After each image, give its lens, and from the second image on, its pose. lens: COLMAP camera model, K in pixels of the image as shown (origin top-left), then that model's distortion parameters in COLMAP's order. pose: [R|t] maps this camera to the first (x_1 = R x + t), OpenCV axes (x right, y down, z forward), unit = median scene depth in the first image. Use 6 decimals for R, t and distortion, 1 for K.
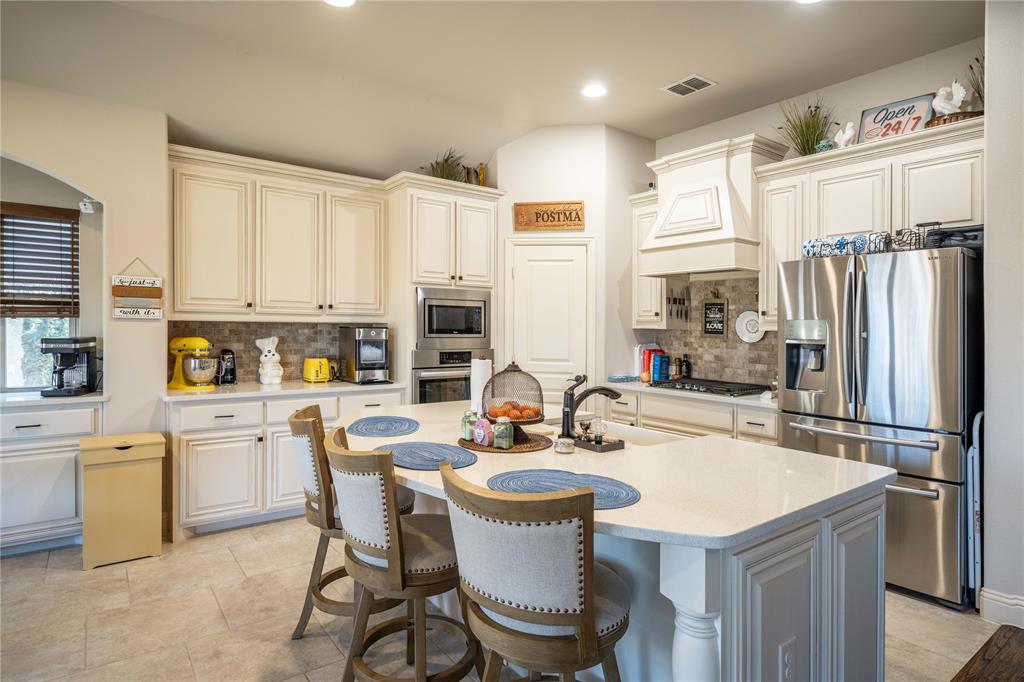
lens RADIAL K [[559.4, 0, 511.8], [0, 559.4, 338.8], [0, 0, 1]] dist [-0.001524, 0.000193]
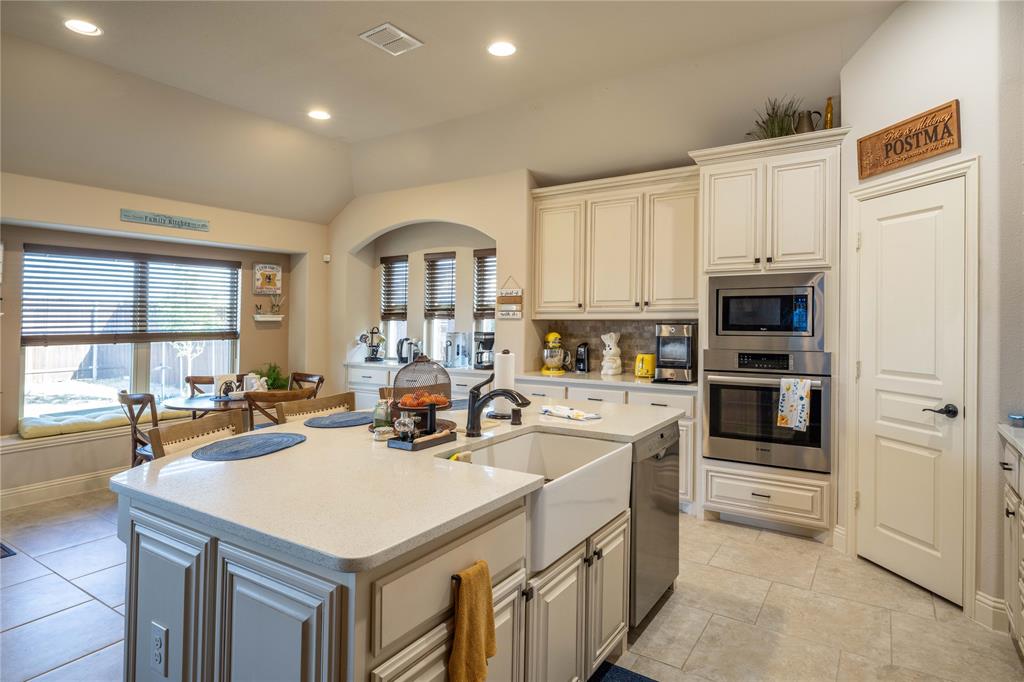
lens RADIAL K [[570.2, 0, 512.9], [0, 570.2, 321.3], [0, 0, 1]] dist [0.001413, 0.000571]
pose [[0.345117, -0.013100, -0.938468, 0.565063], [-0.017038, 0.999650, -0.020220, -0.000150], [0.938405, 0.022968, 0.344774, 0.411373]]
